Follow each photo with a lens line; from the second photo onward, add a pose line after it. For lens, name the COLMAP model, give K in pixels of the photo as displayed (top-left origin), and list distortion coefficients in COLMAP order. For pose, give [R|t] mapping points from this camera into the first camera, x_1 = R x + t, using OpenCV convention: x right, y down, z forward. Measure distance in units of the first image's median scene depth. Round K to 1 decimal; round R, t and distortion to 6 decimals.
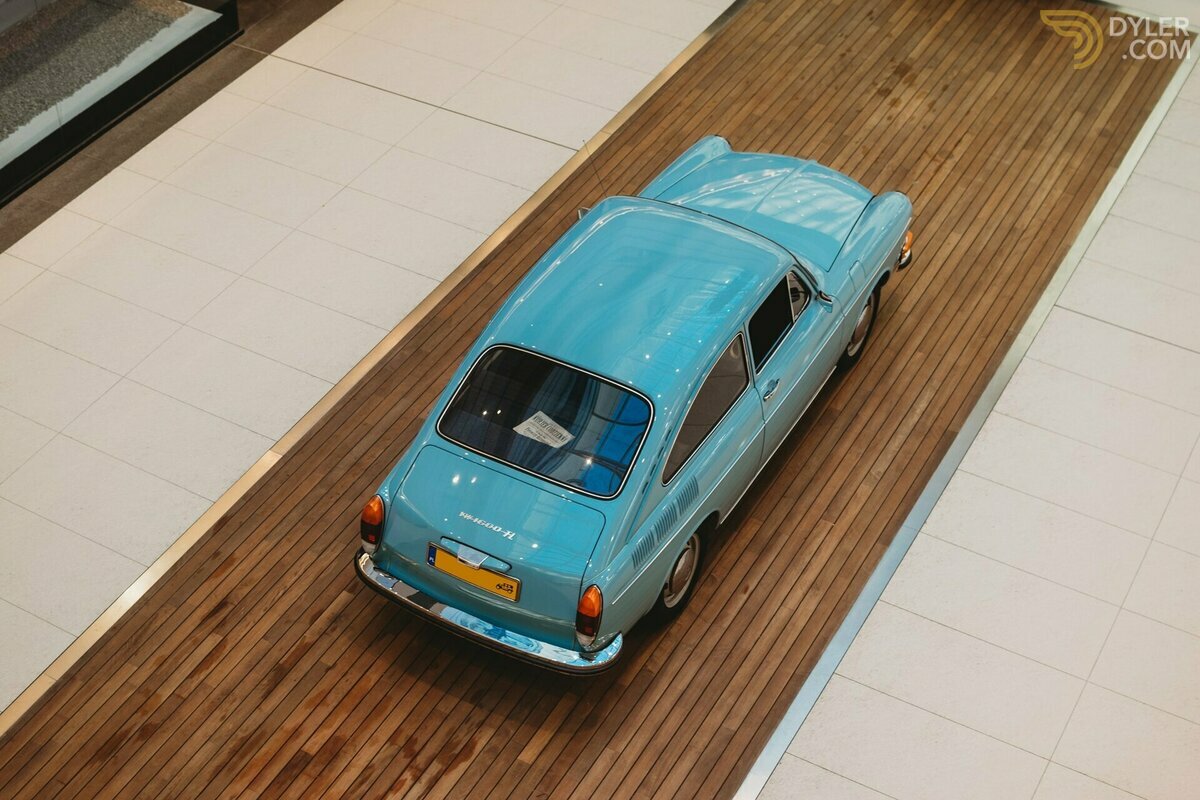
lens RADIAL K [[1852.1, 0, 600.0], [0, 1852.1, 400.0], [0, 0, 1]] dist [-0.205970, 0.272599]
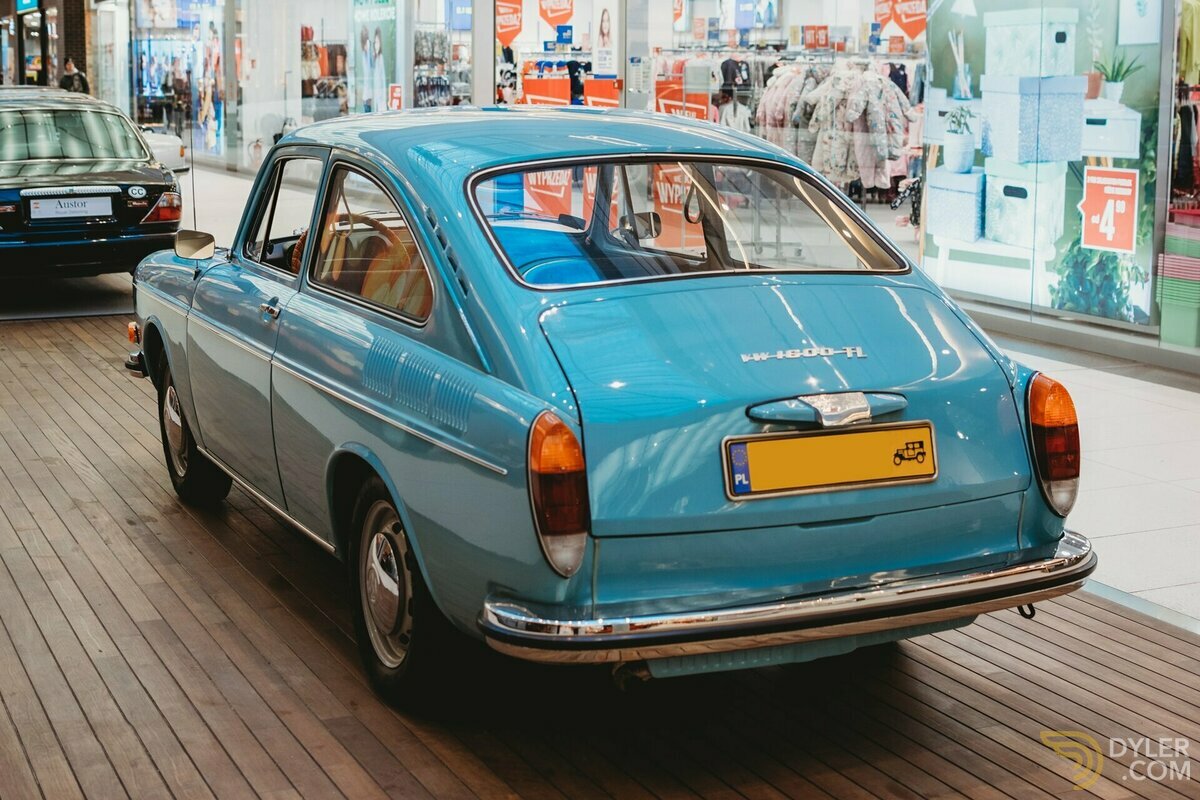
lens RADIAL K [[1852.1, 0, 600.0], [0, 1852.1, 400.0], [0, 0, 1]] dist [-0.205970, 0.272599]
pose [[0.592820, -0.143815, 0.792390, -0.435540], [0.527535, 0.812786, -0.247155, 0.156743], [-0.608499, 0.564532, 0.557703, 0.761152]]
